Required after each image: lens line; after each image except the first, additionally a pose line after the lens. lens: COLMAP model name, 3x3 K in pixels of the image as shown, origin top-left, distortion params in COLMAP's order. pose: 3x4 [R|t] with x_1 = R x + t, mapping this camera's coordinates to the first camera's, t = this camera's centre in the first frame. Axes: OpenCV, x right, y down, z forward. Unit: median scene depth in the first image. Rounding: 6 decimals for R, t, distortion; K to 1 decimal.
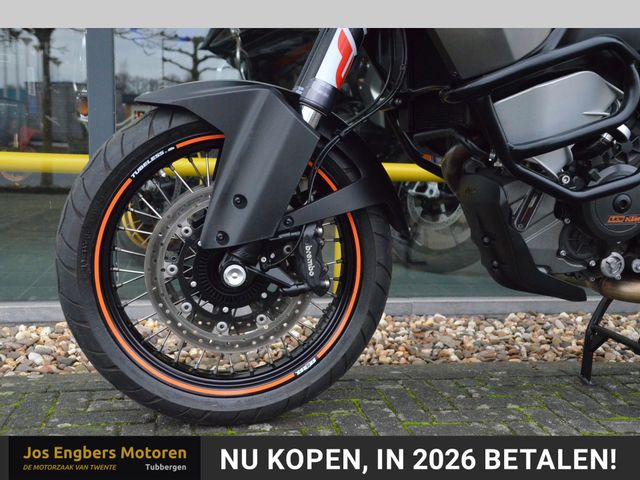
lens RADIAL K [[749.5, 0, 323.7], [0, 749.5, 245.2], [0, 0, 1]] dist [0.056492, 0.000000]
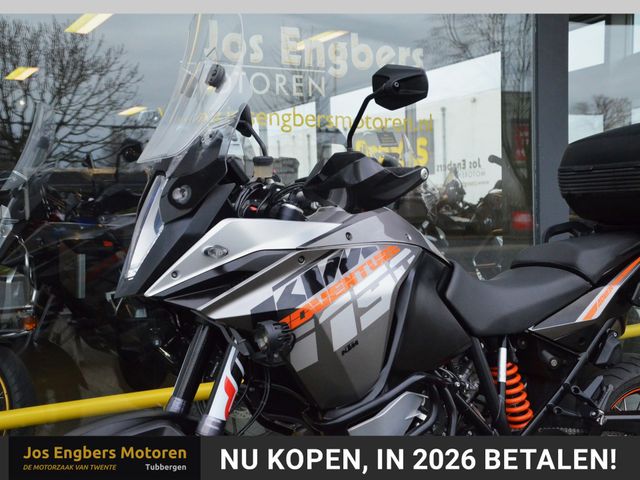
lens RADIAL K [[895.8, 0, 314.1], [0, 895.8, 240.7], [0, 0, 1]] dist [0.102365, 0.000000]
pose [[0.949028, -0.074126, 0.306353, -0.265214], [0.101830, 0.991937, -0.075439, -0.354295], [-0.298290, 0.102790, 0.948924, -0.489507]]
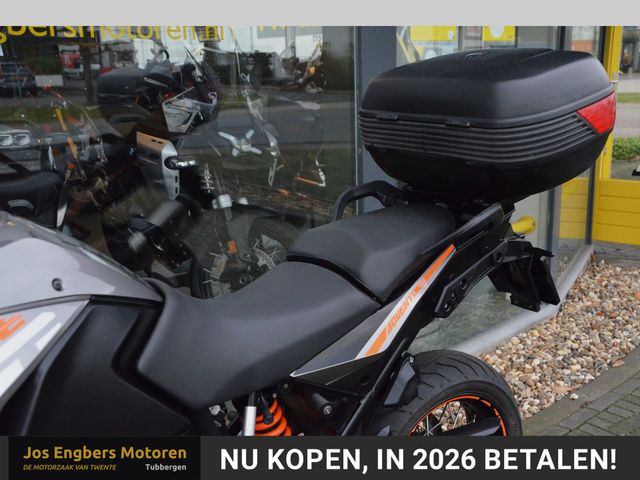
lens RADIAL K [[749.5, 0, 355.5], [0, 749.5, 236.3], [0, 0, 1]] dist [0.056492, 0.000000]
pose [[0.888539, -0.154654, 0.431949, 0.318475], [0.104648, 0.984973, 0.137392, -0.586383], [-0.446707, -0.076875, 0.891371, 0.126695]]
